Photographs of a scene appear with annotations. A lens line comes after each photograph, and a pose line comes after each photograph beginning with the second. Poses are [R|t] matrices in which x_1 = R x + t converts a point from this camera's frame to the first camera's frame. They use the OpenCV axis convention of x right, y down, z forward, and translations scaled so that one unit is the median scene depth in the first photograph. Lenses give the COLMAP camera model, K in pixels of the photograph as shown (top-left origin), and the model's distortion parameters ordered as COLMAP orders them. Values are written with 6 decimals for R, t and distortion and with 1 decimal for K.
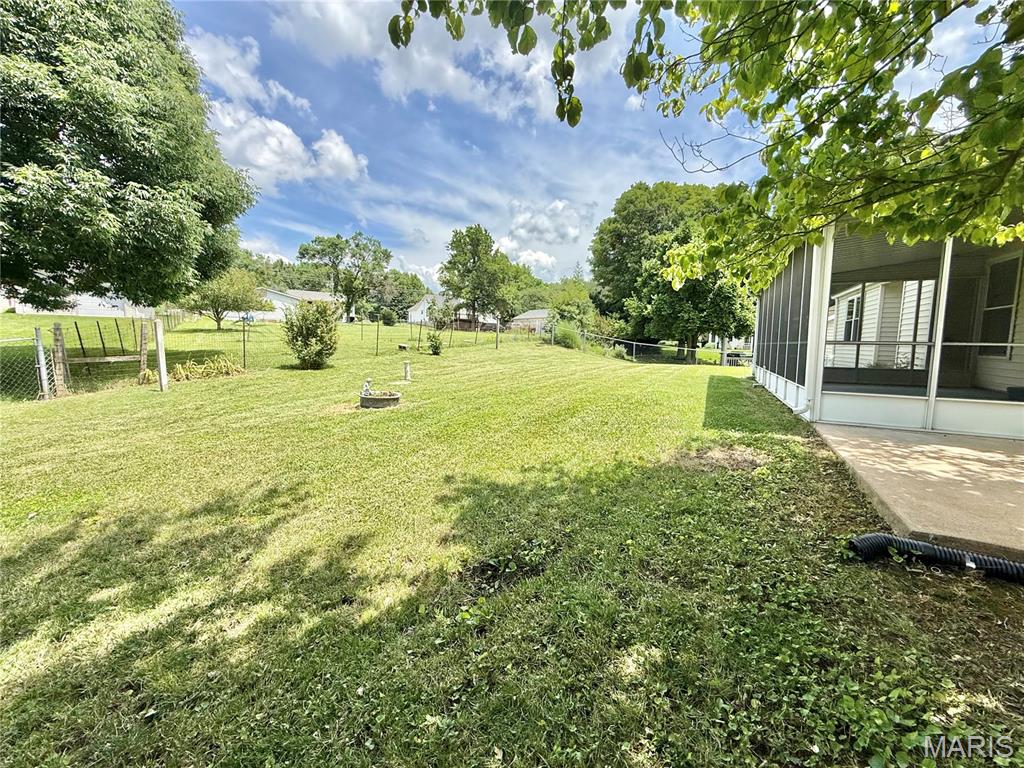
lens RADIAL K [[408.9, 0, 507.5], [0, 408.9, 382.1], [0, 0, 1]] dist [-0.004382, 0.000596]
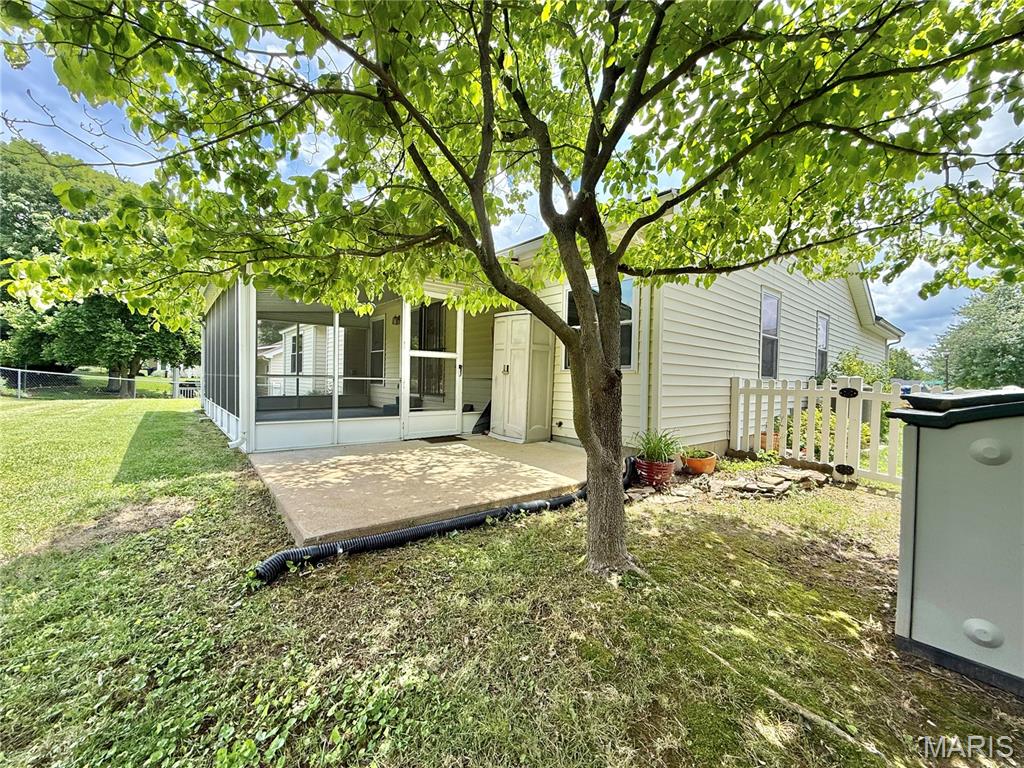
lens RADIAL K [[408.9, 0, 509.5], [0, 408.9, 385.4], [0, 0, 1]] dist [-0.004382, 0.000596]
pose [[0.387495, -0.016880, 0.921717, 0.091791], [0.074963, 0.997098, -0.013255, -0.019774], [-0.918819, 0.074231, 0.387636, -0.041589]]
